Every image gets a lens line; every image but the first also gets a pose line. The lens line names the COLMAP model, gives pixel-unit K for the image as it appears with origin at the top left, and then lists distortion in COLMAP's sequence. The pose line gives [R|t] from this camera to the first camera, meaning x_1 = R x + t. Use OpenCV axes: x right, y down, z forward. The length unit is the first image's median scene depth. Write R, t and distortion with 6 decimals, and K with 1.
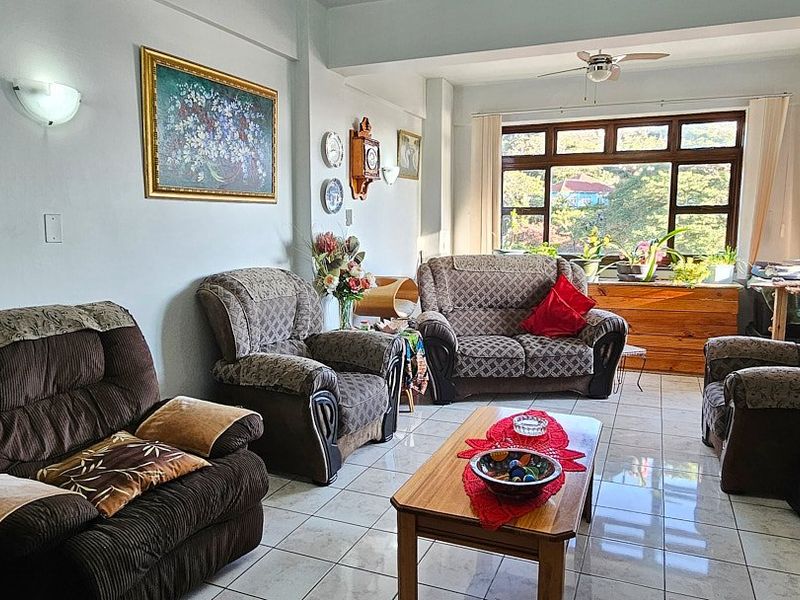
lens RADIAL K [[604.3, 0, 403.5], [0, 604.3, 292.1], [0, 0, 1]] dist [-0.001364, 0.009263]
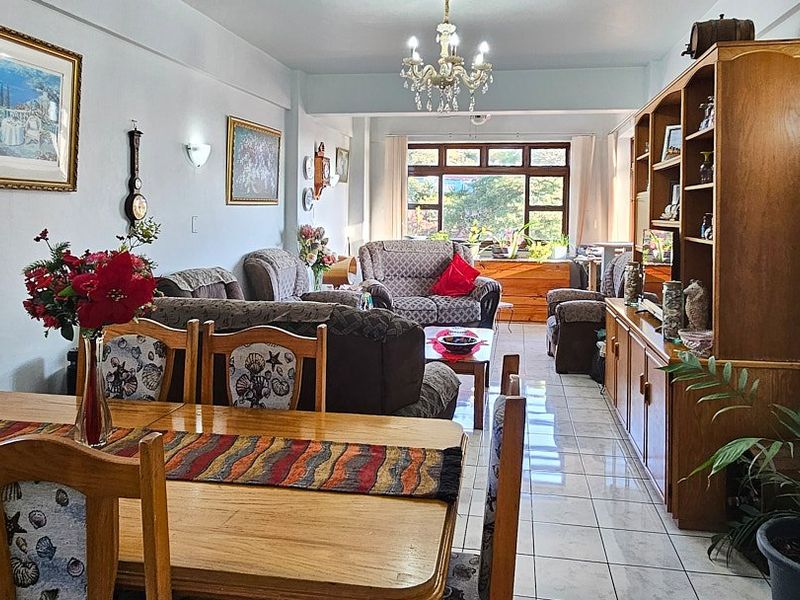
lens RADIAL K [[643.9, 0, 419.0], [0, 643.9, 212.8], [0, 0, 1]] dist [0.011328, 0.024133]
pose [[0.969945, 0.012150, 0.243023, -0.205217], [0.012924, 0.994770, -0.101316, 0.029152], [-0.242983, 0.101411, 0.964715, -0.482189]]
